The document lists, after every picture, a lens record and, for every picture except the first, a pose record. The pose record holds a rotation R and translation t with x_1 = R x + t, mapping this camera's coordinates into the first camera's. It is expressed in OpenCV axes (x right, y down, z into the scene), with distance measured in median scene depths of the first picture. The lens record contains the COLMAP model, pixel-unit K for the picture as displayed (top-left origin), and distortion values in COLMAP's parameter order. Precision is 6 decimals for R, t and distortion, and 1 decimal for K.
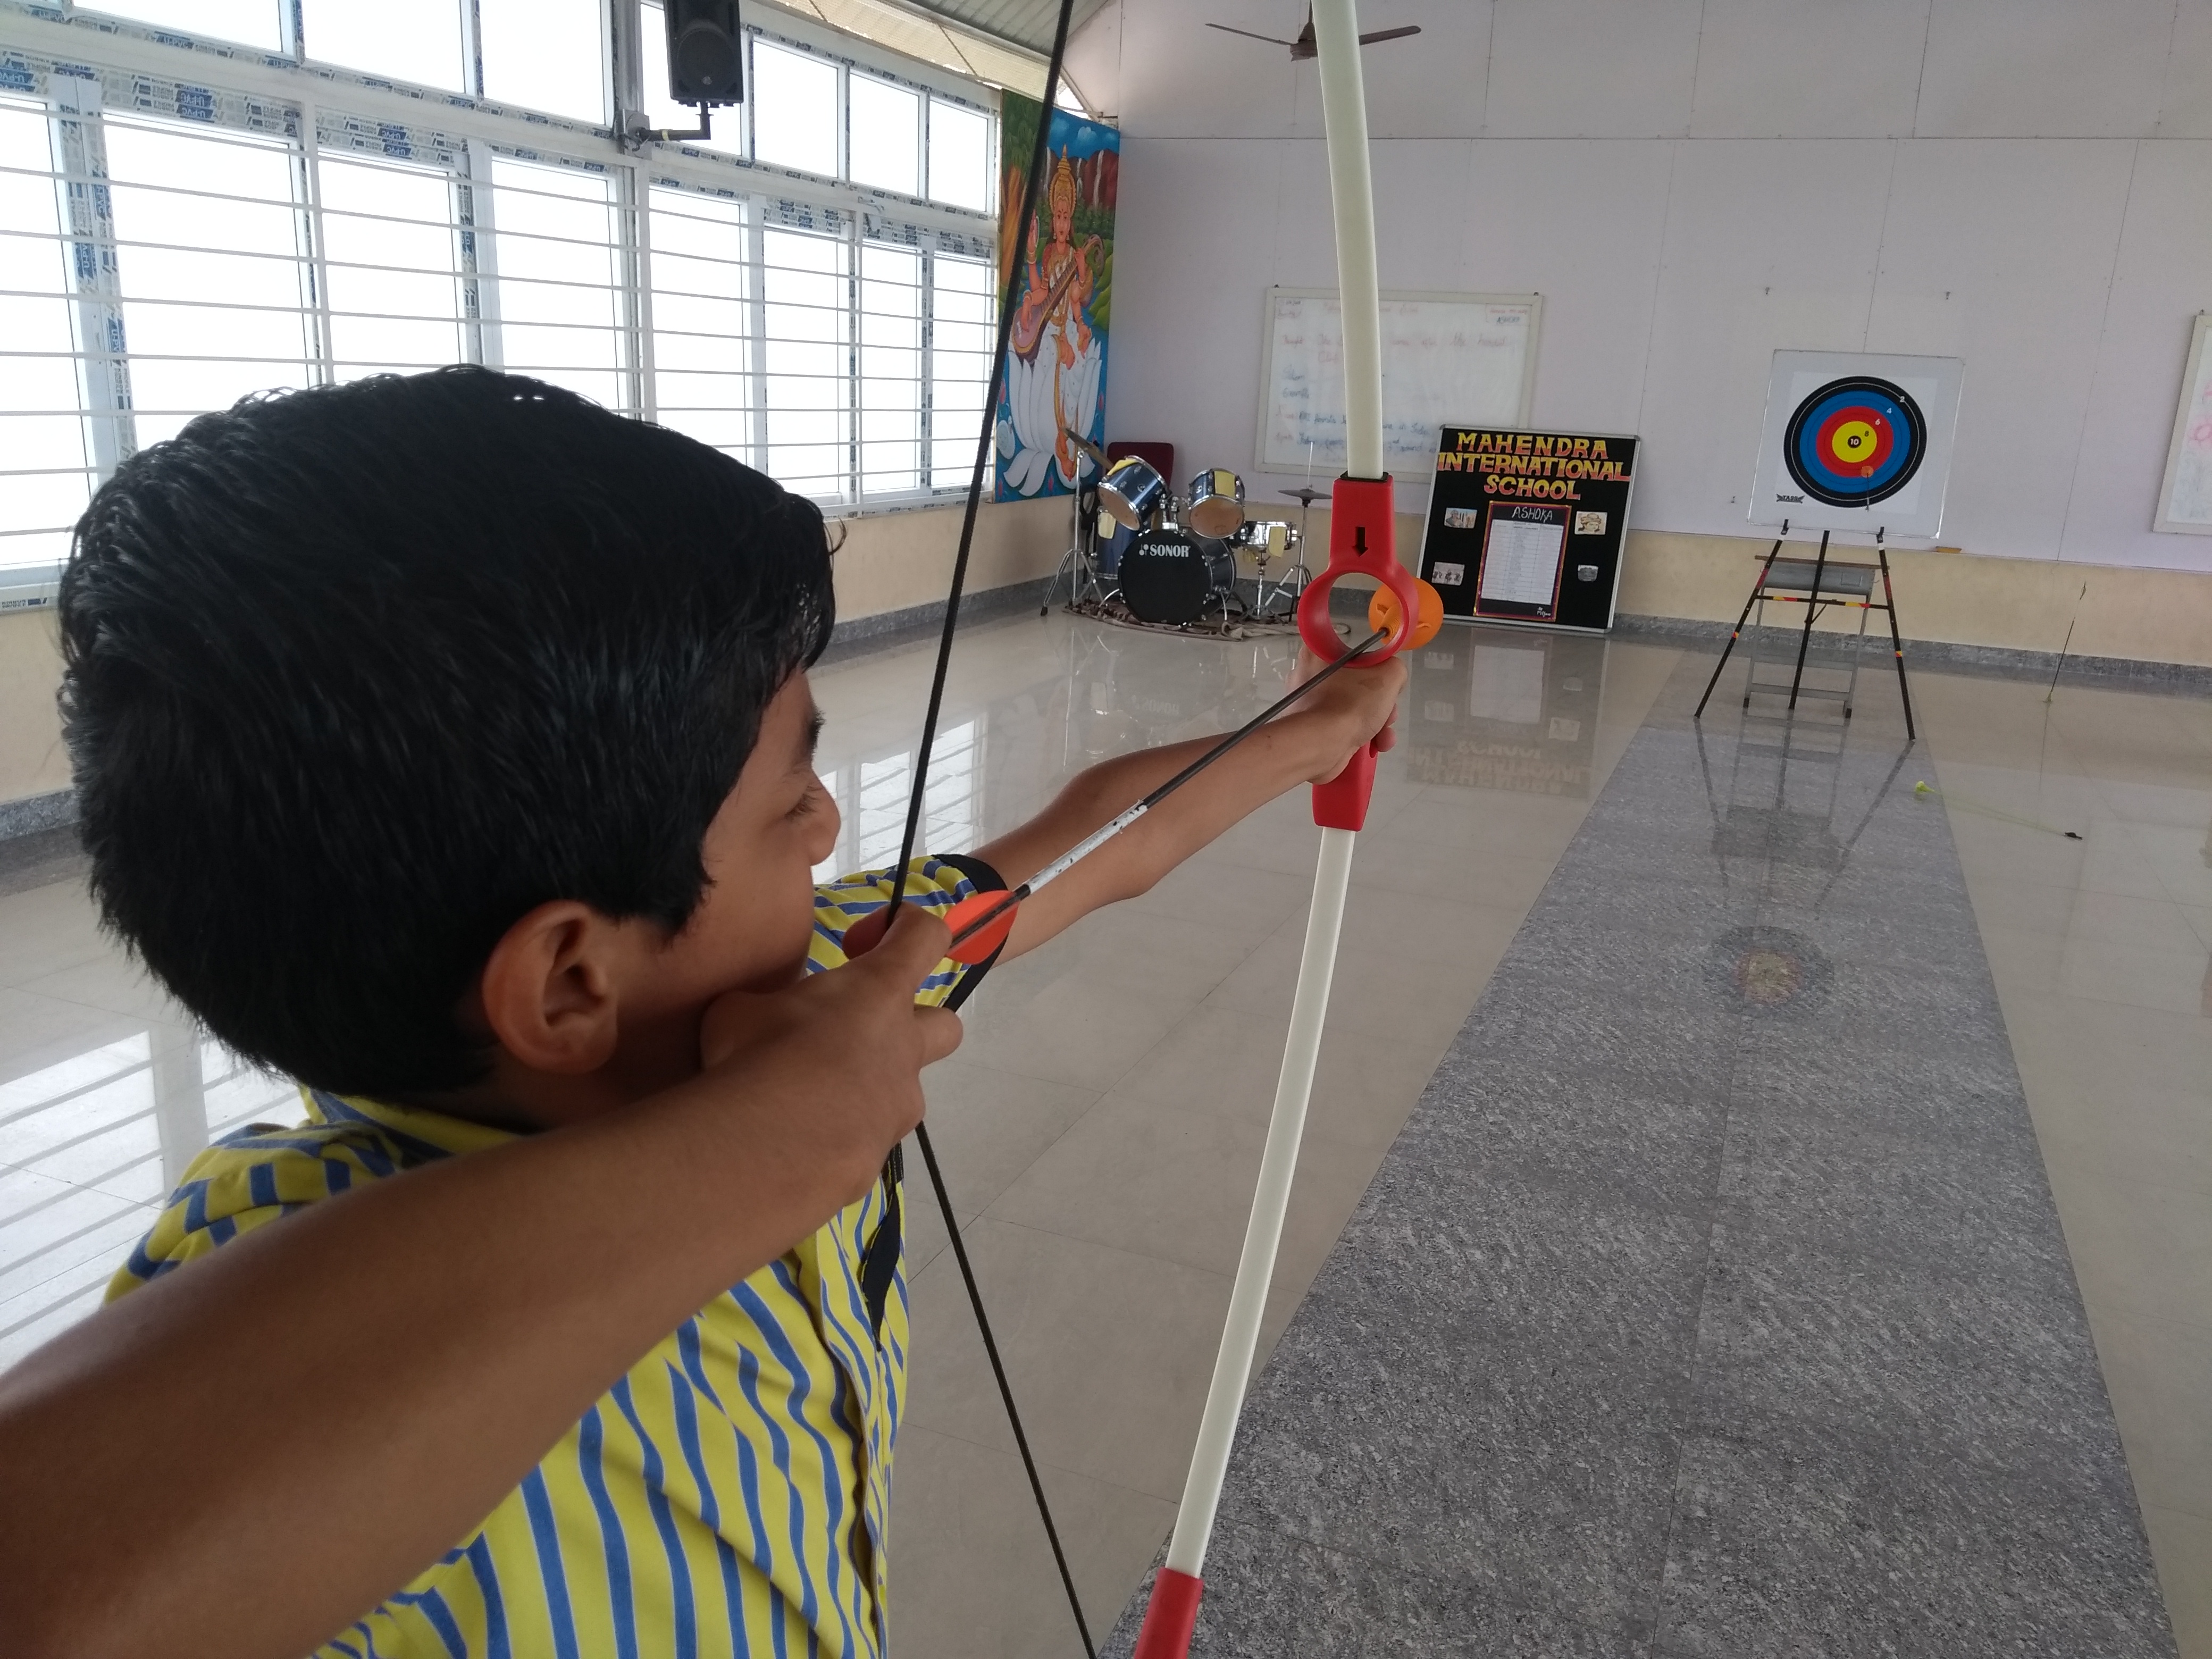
lens RADIAL K [[1697.1, 0, 1092.2], [0, 1697.1, 821.9], [0, 0, 1]] dist [0.039947, -0.040446]
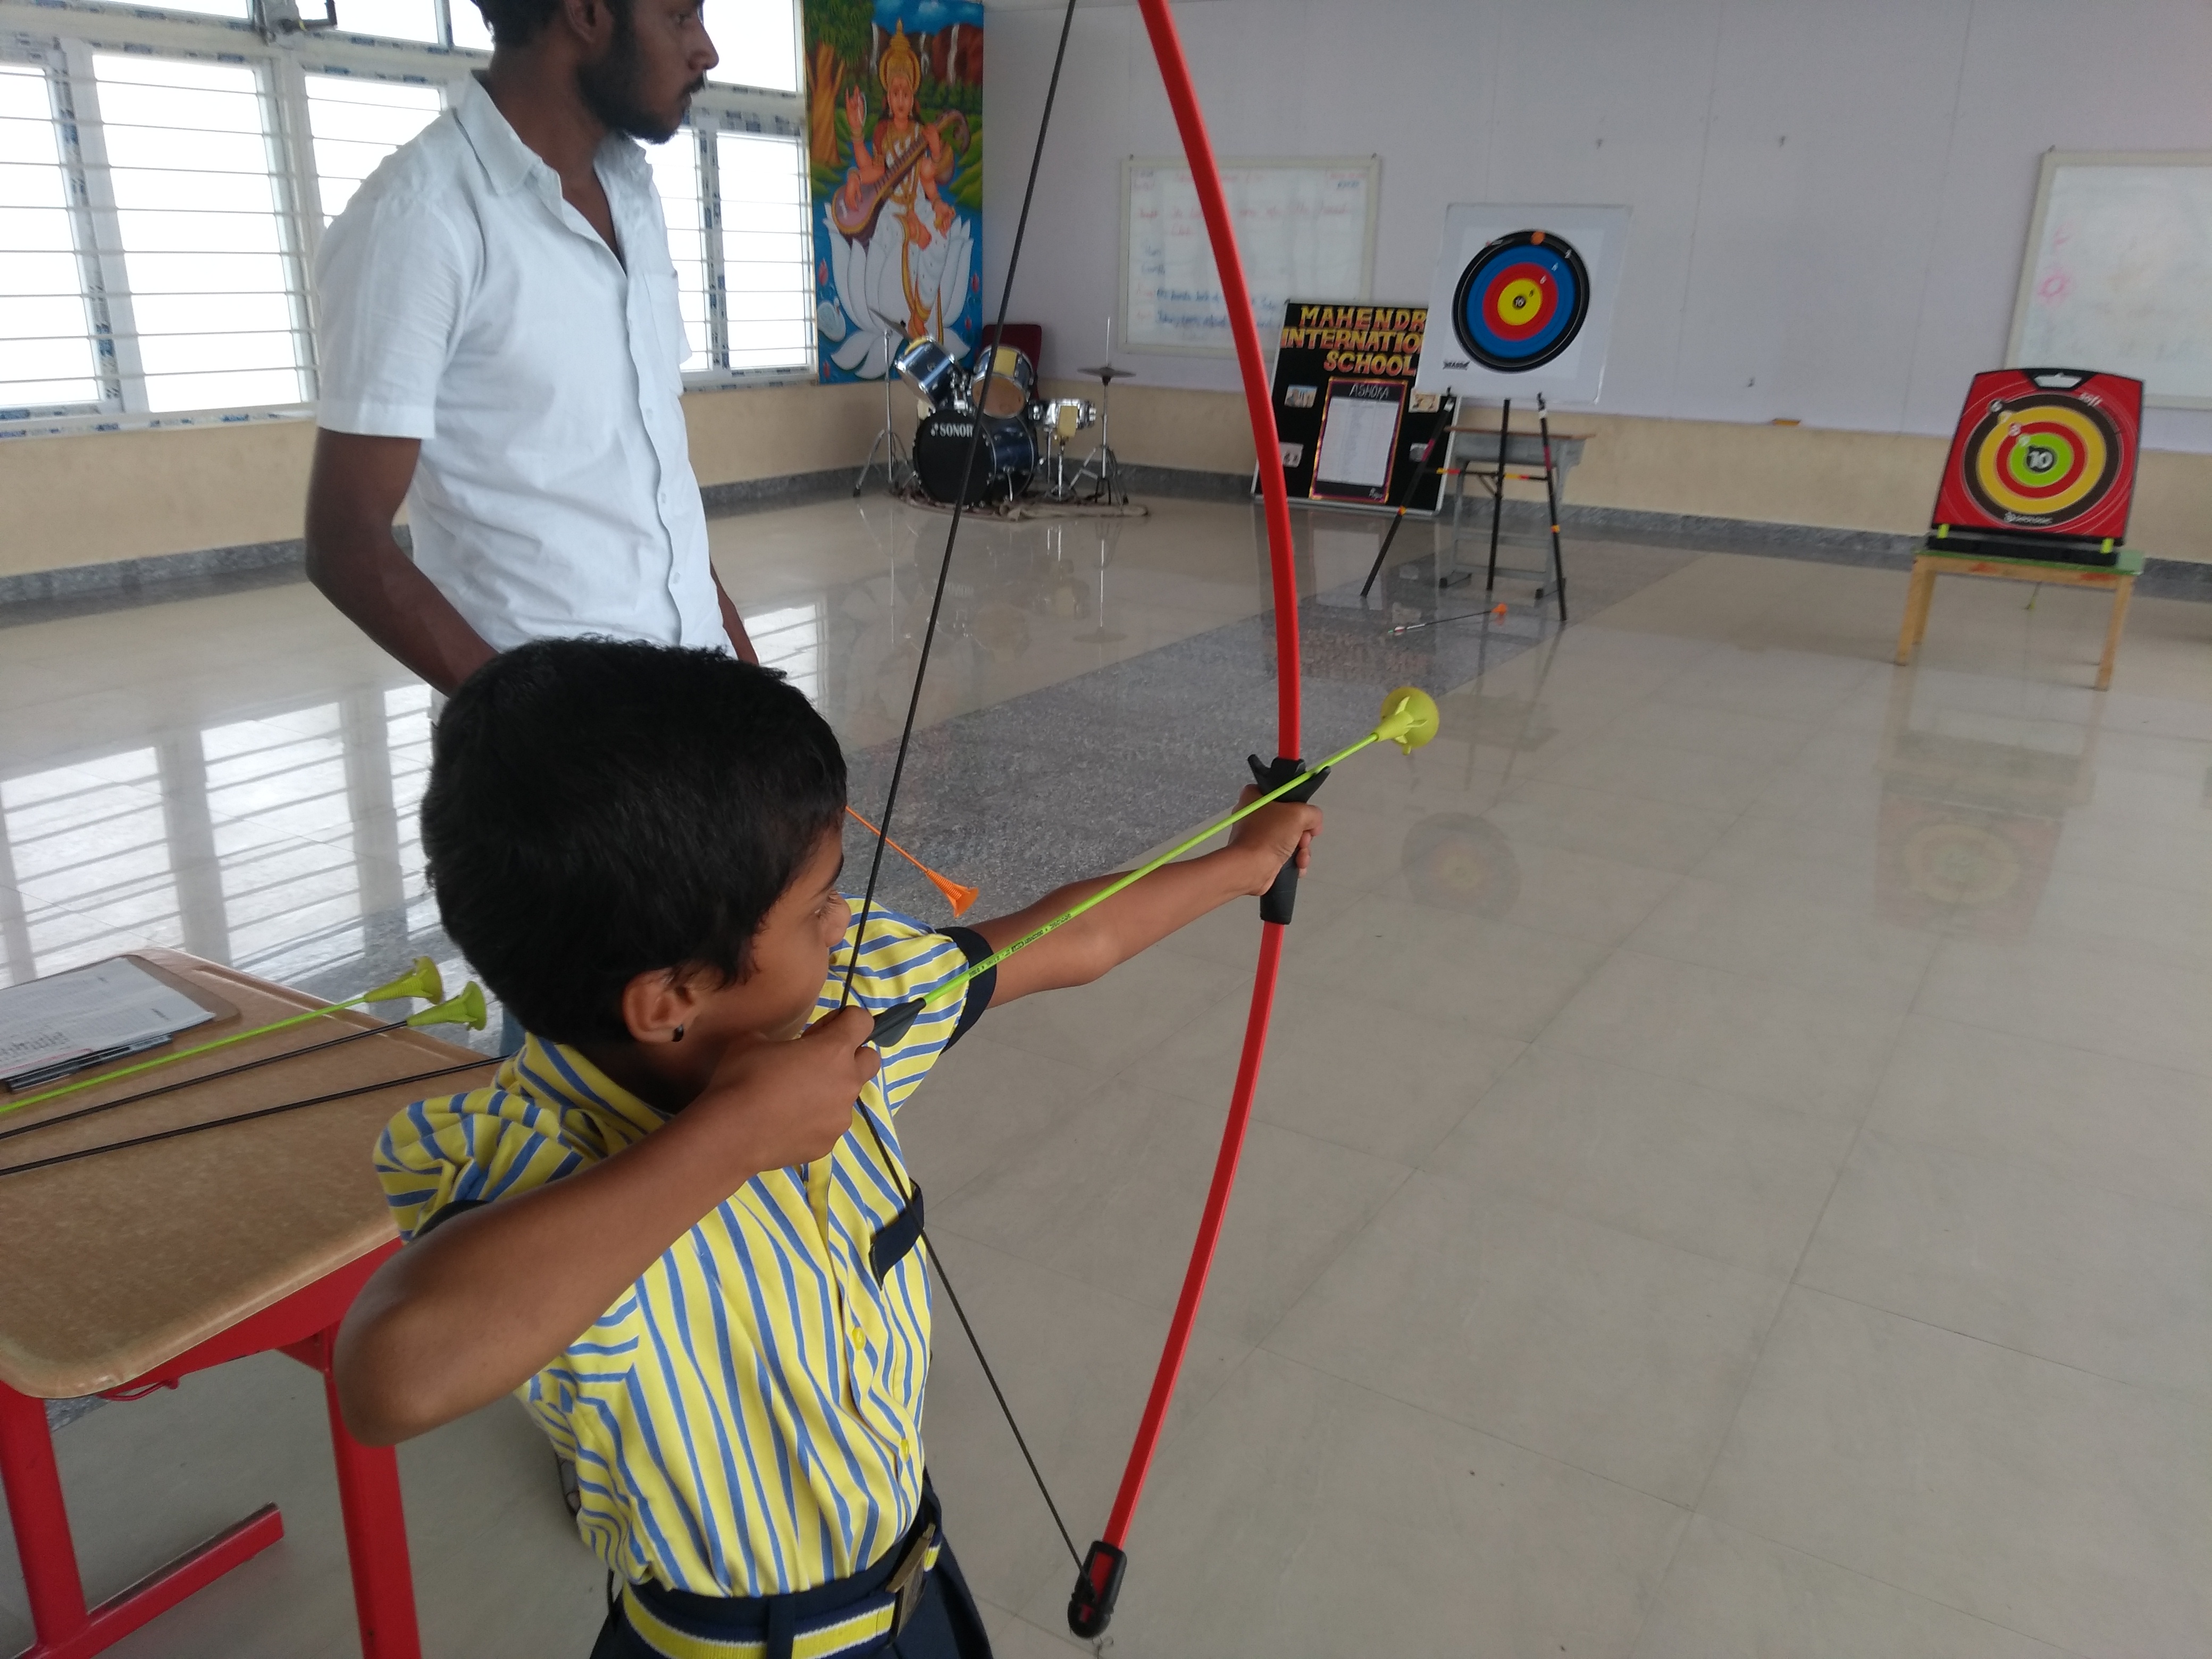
lens RADIAL K [[1697.1, 0, 1182.7], [0, 1697.1, 840.6], [0, 0, 1]] dist [0.039947, -0.040446]
pose [[0.984850, 0.032268, -0.170378, 0.330100], [-0.021425, 0.997649, 0.065099, 0.013108], [0.172078, -0.060463, 0.983226, 0.017900]]
